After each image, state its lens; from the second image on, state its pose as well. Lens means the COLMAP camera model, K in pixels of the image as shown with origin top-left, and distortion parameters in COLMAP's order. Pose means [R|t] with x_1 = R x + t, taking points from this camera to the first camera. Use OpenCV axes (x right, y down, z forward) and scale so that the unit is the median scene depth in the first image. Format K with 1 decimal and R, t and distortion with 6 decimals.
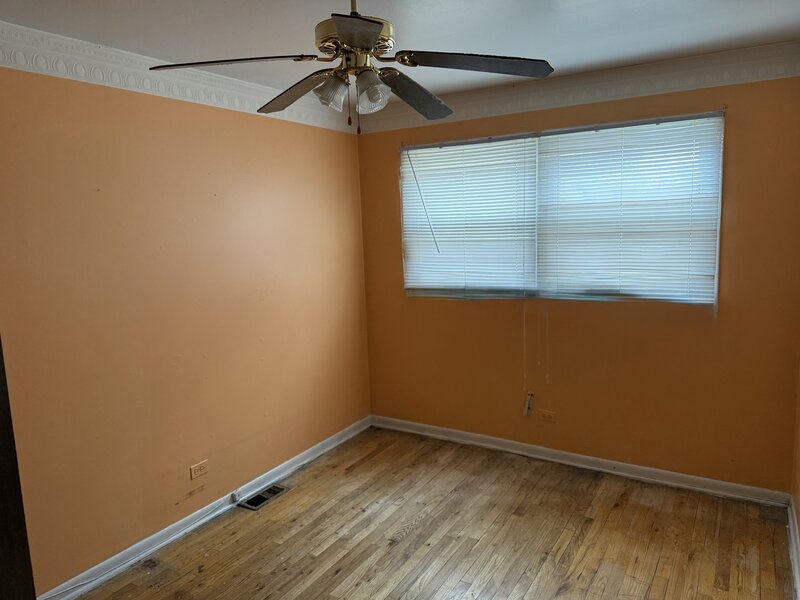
lens RADIAL K [[564.3, 0, 400.0], [0, 564.3, 300.0], [0, 0, 1]] dist [0.118342, -0.154283]
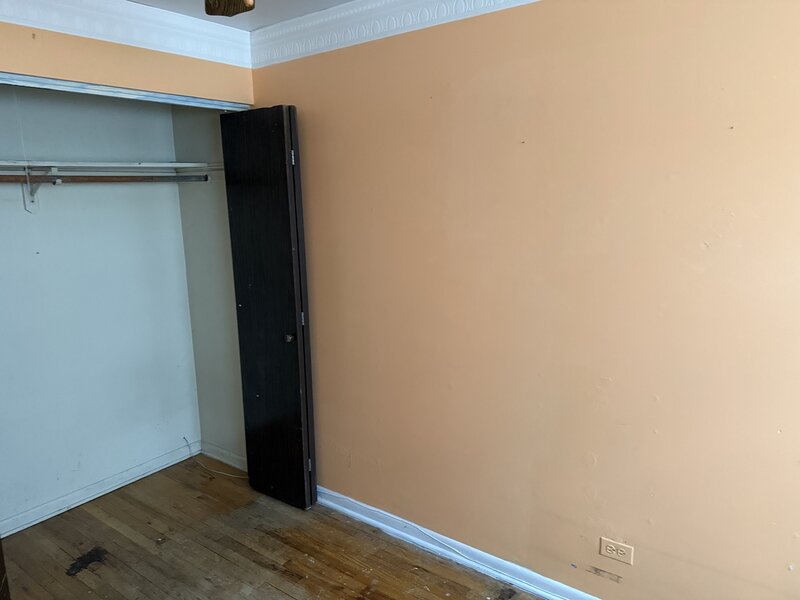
lens RADIAL K [[564.3, 0, 400.0], [0, 564.3, 300.0], [0, 0, 1]] dist [0.118342, -0.154283]
pose [[-0.090655, 0.218042, -0.971720, 0.300221], [-0.110587, 0.967499, 0.227412, -0.129824], [0.989723, 0.128075, -0.063596, 0.842776]]
